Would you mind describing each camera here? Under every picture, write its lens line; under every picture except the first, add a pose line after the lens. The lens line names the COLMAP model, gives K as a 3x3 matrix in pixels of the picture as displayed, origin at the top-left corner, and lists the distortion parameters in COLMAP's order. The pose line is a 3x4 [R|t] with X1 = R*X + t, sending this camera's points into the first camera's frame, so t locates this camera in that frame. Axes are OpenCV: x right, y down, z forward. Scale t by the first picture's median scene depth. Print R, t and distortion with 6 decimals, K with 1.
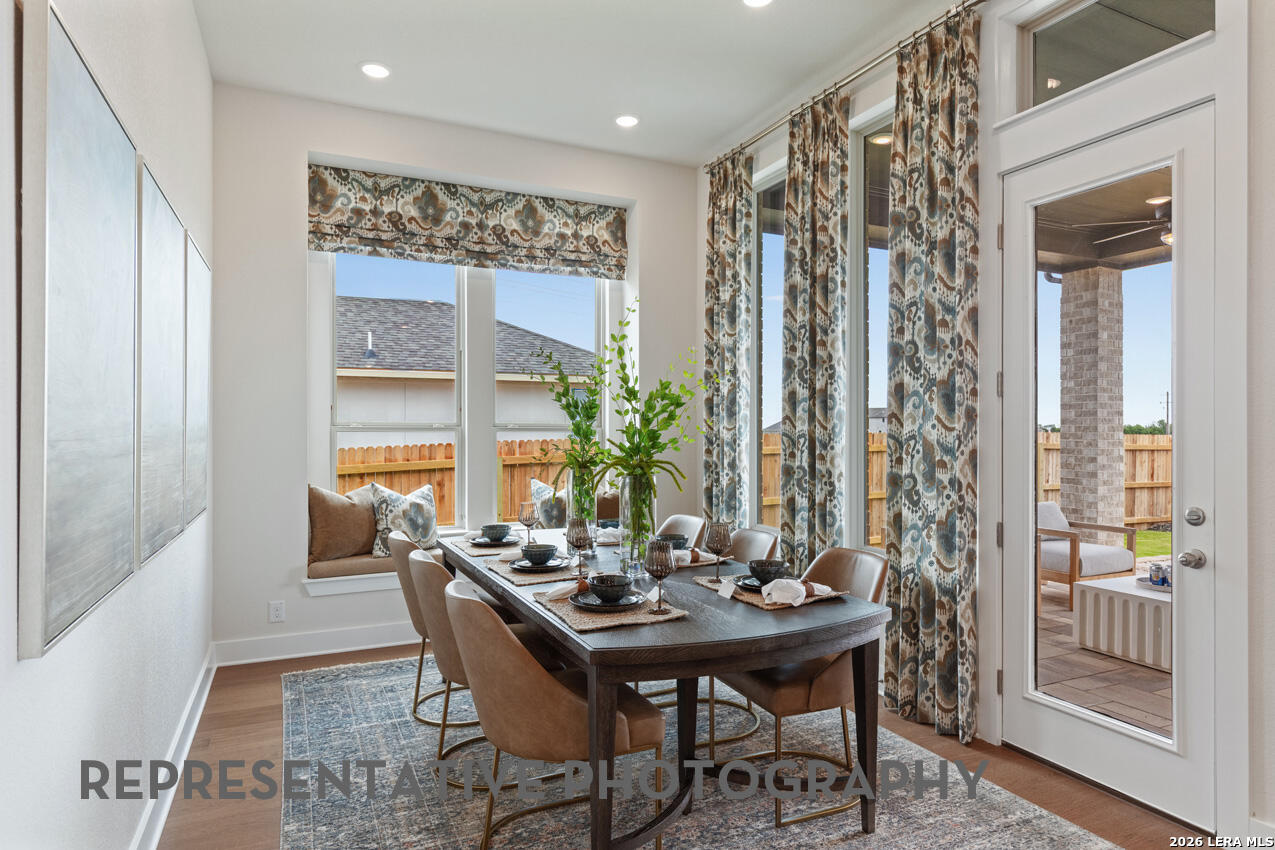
lens RADIAL K [[750.3, 0, 636.1], [0, 750.3, 428.6], [0, 0, 1]] dist [0.016847, 0.000162]
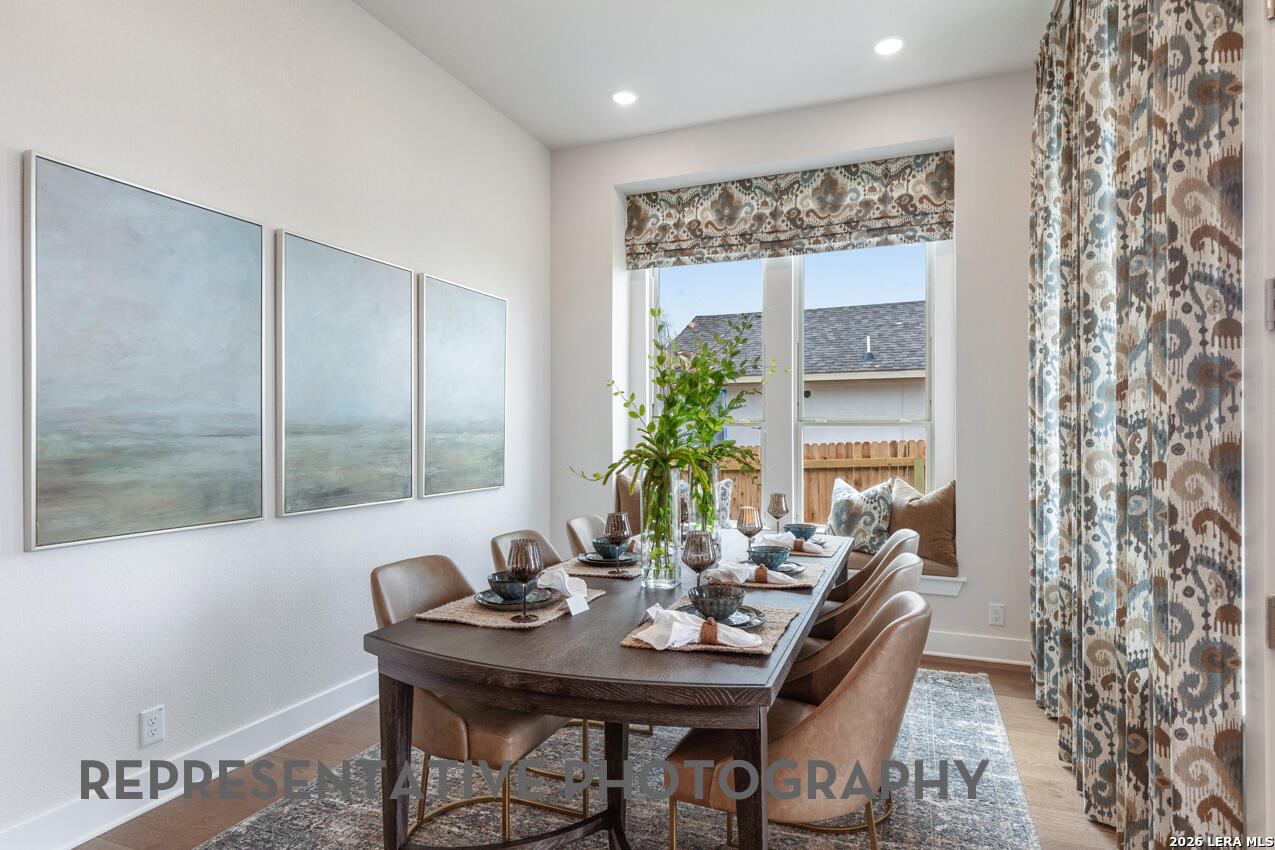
lens RADIAL K [[707.3, 0, 645.0], [0, 707.3, 429.5], [0, 0, 1]] dist [0.023171, -0.000222]
pose [[0.679551, -0.005234, -0.733610, 0.347892], [0.001265, 0.999981, -0.005963, 0.013216], [0.733627, 0.003124, 0.679545, 0.255104]]
